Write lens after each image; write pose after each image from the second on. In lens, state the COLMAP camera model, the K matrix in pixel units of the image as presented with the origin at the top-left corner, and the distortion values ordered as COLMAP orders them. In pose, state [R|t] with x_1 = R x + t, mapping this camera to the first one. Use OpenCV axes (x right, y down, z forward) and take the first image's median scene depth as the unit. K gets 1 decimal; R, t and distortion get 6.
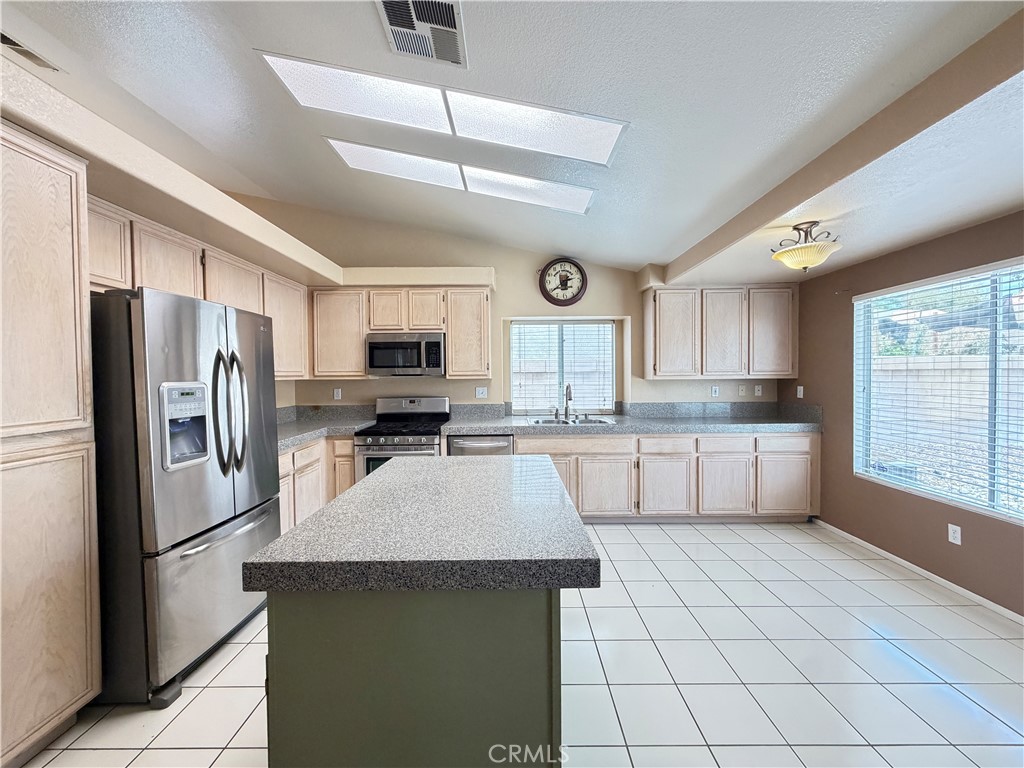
lens RADIAL K [[409.0, 0, 513.1], [0, 409.0, 384.5], [0, 0, 1]] dist [-0.004617, -0.000159]
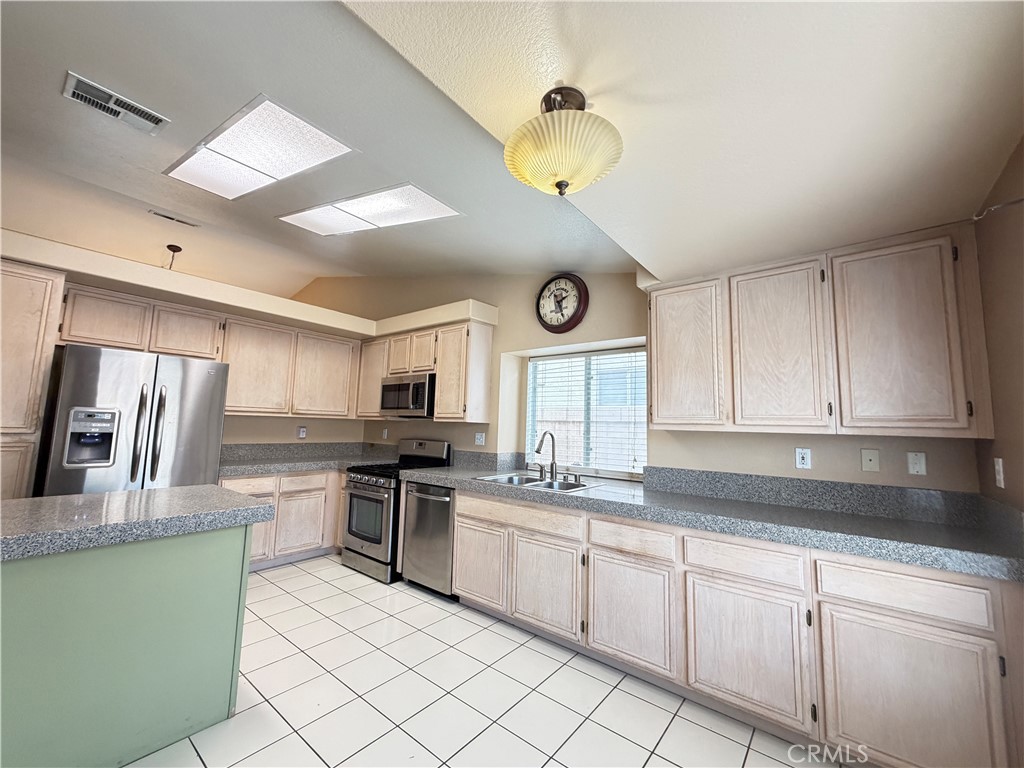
lens RADIAL K [[409.0, 0, 511.0], [0, 409.0, 384.2], [0, 0, 1]] dist [-0.004617, -0.000159]
pose [[0.781089, -0.034008, -0.623493, 0.576038], [-0.049965, 0.991910, -0.116697, 0.002663], [0.622418, 0.122303, 0.773070, 0.371089]]
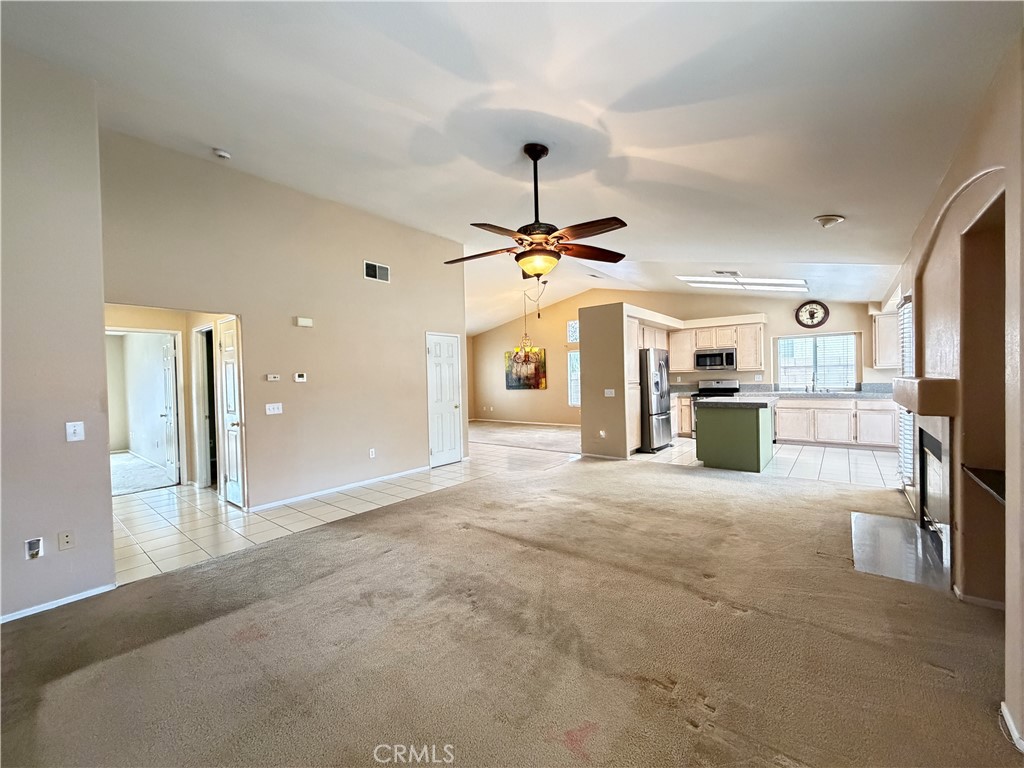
lens RADIAL K [[409.0, 0, 506.7], [0, 409.0, 384.1], [0, 0, 1]] dist [-0.004617, -0.000159]
pose [[0.773397, -0.001206, -0.633921, 0.235704], [0.002319, 0.999997, 0.000927, 0.047238], [0.633918, -0.002187, 0.773397, -1.281210]]
